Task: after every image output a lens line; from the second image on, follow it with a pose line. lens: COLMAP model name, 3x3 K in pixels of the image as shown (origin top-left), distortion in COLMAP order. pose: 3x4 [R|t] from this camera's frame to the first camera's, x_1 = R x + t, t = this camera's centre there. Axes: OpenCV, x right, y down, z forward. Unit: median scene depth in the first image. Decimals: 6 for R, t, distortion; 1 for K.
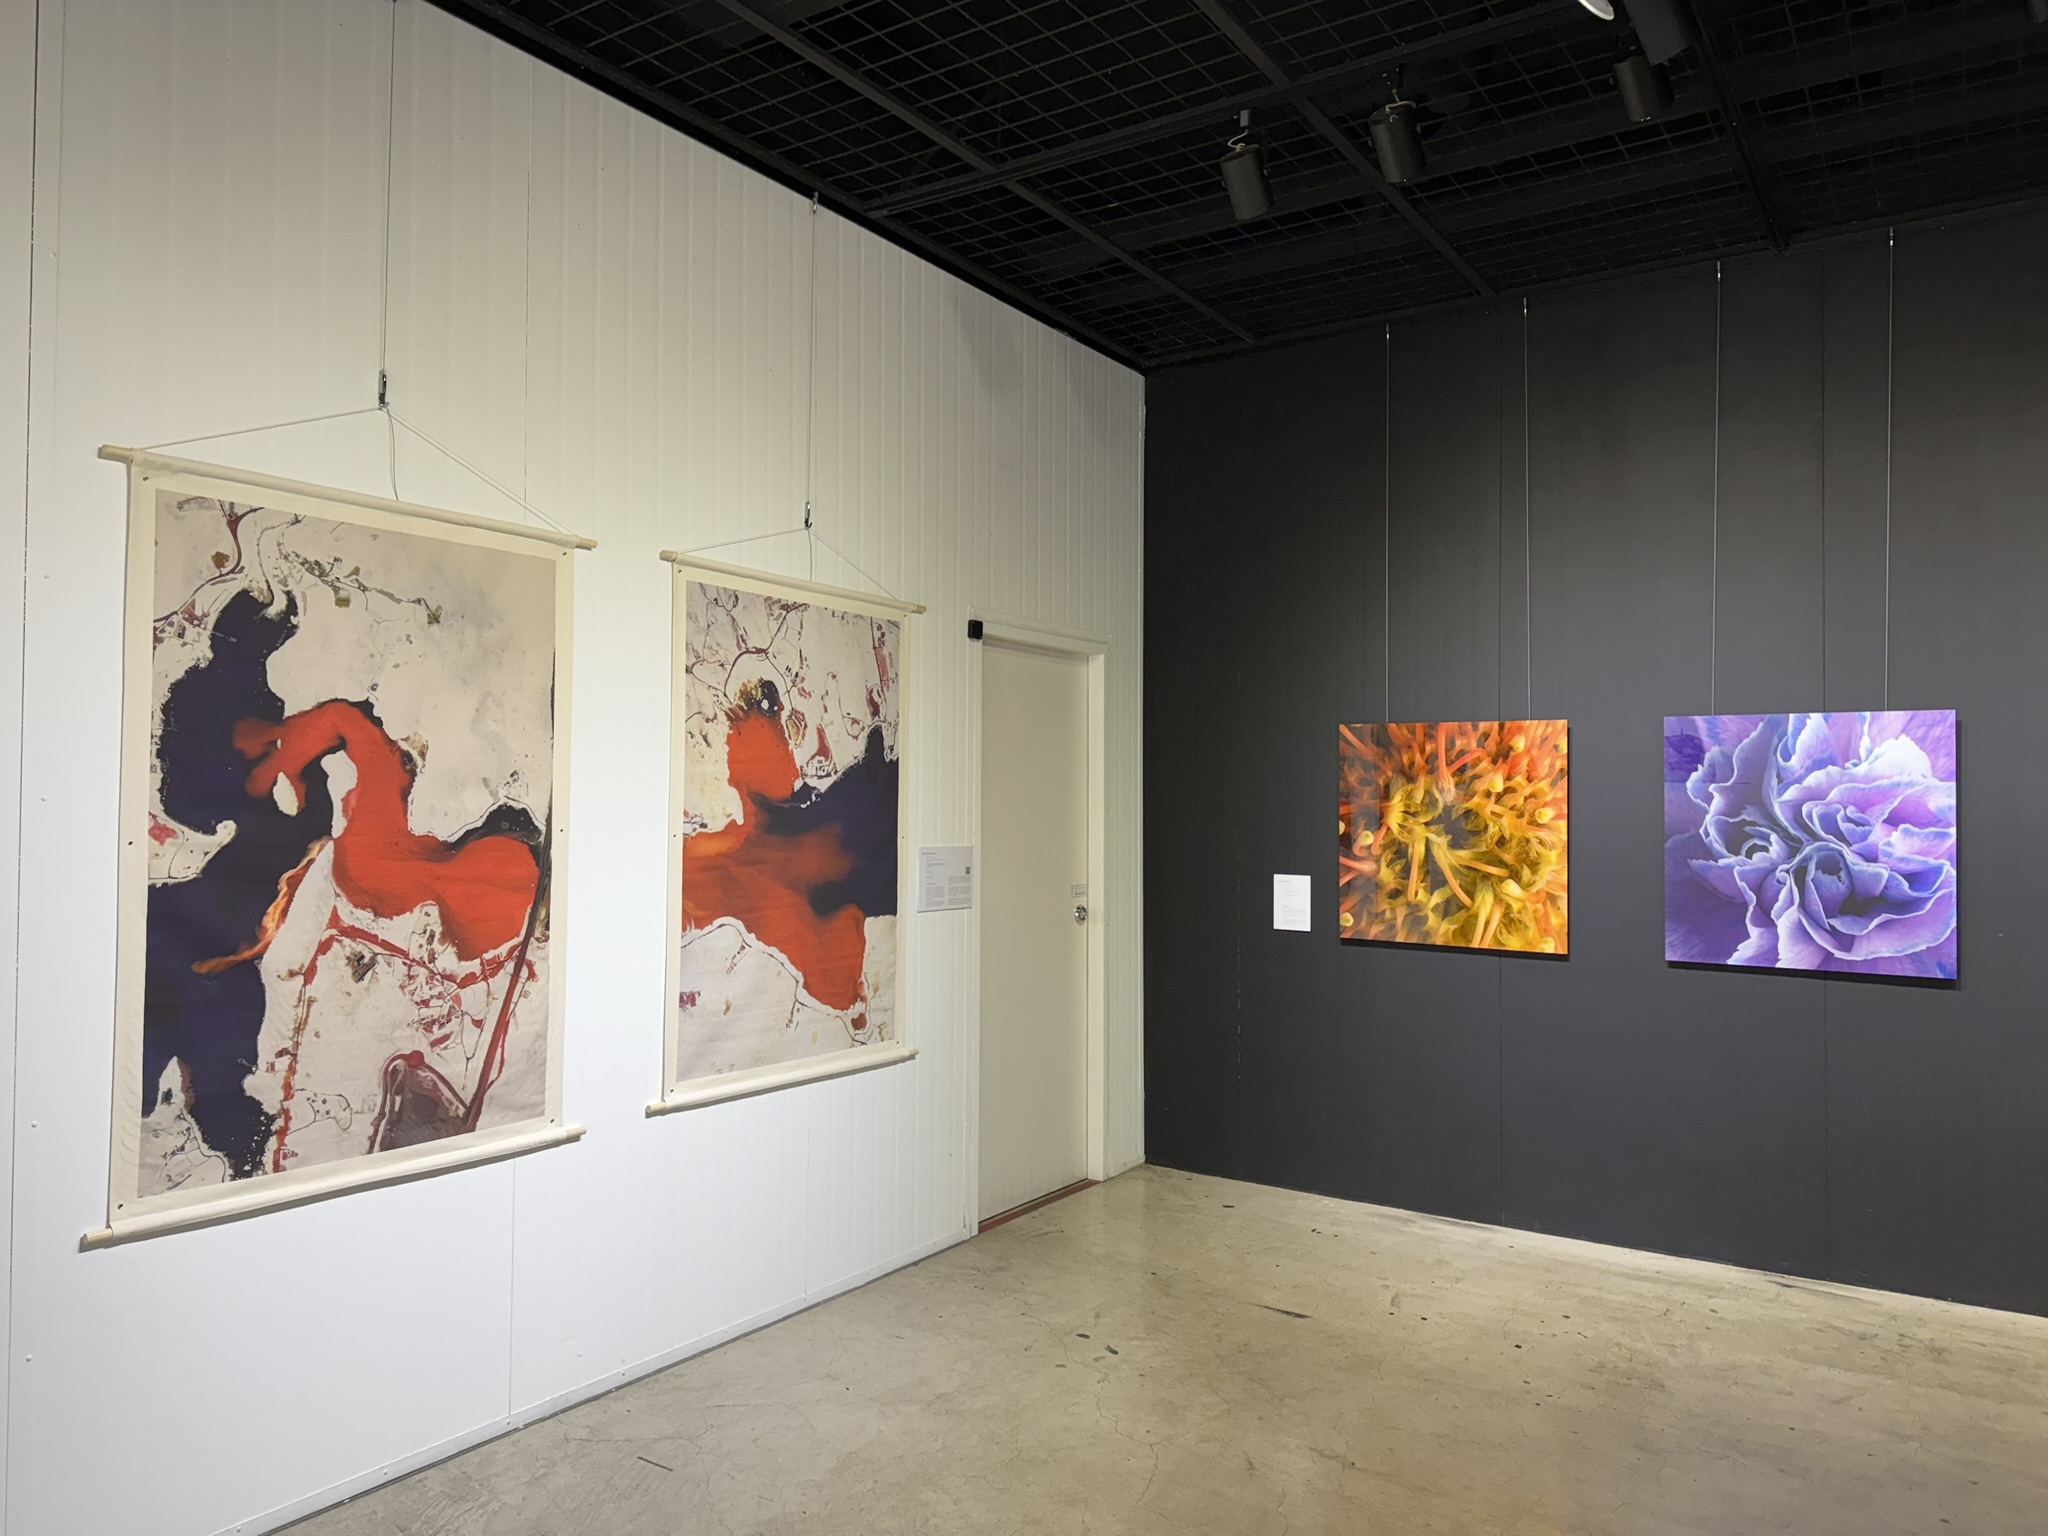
lens RADIAL K [[1427.3, 0, 1030.6], [0, 1427.3, 768.9], [0, 0, 1]] dist [0.047864, -0.052131]
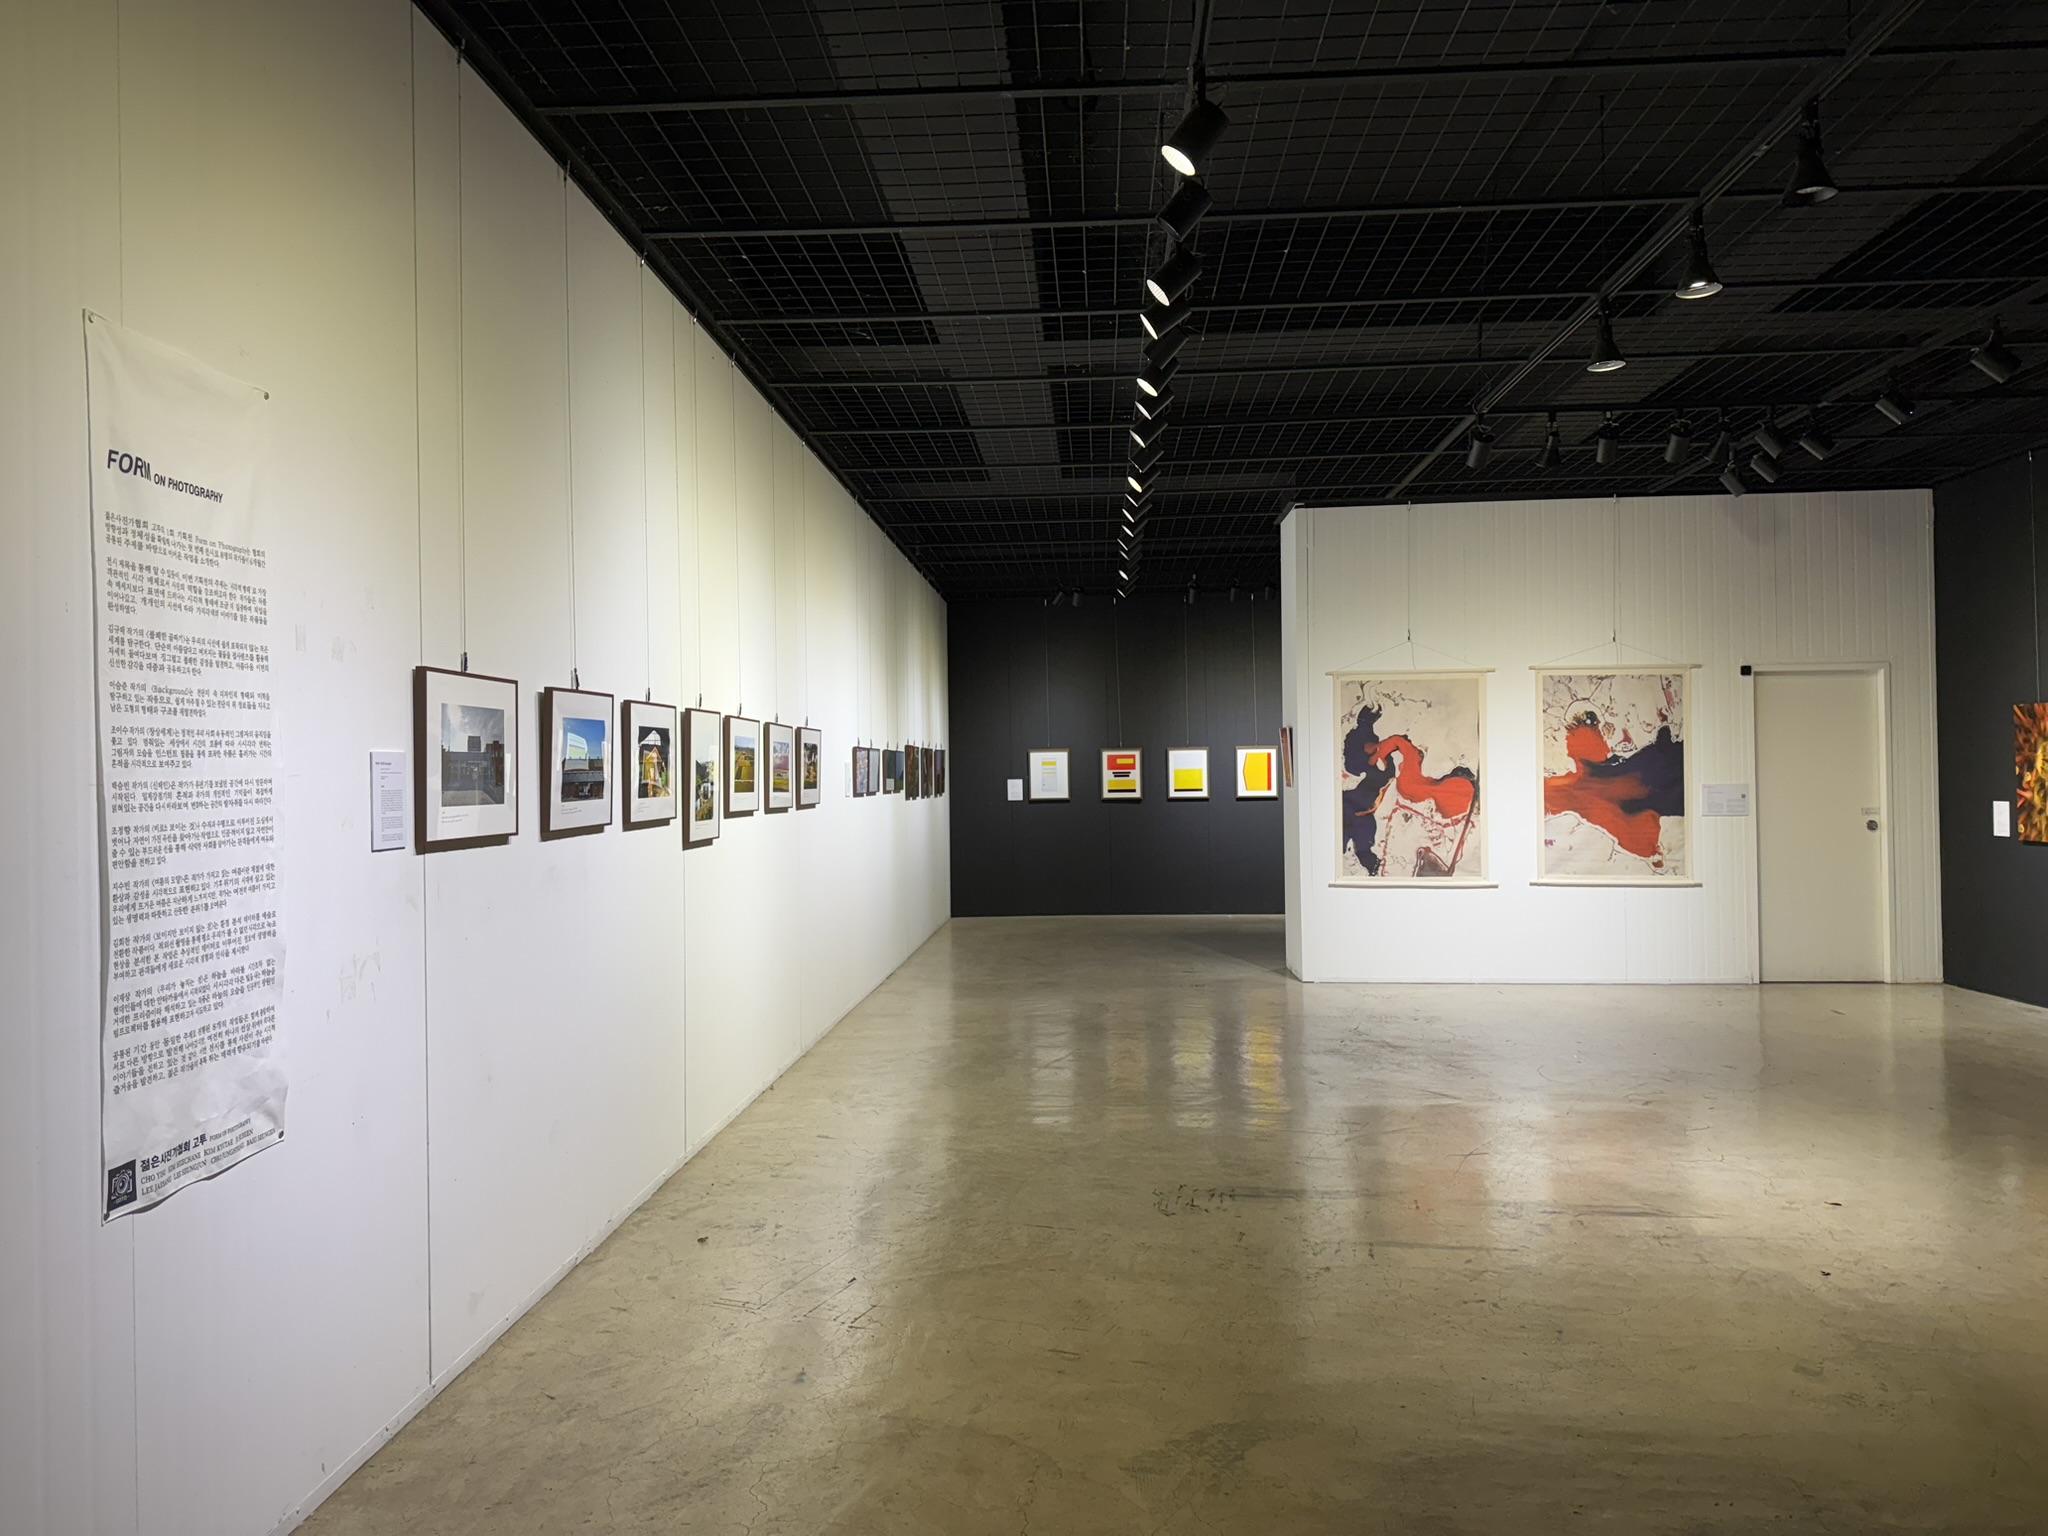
lens RADIAL K [[1427.3, 0, 1001.8], [0, 1427.3, 777.2], [0, 0, 1]] dist [0.047864, -0.052131]
pose [[0.501143, -0.014015, -0.865251, 1.260216], [0.037233, 0.999292, 0.005378, -0.002277], [0.864563, -0.034911, 0.501310, -0.939141]]
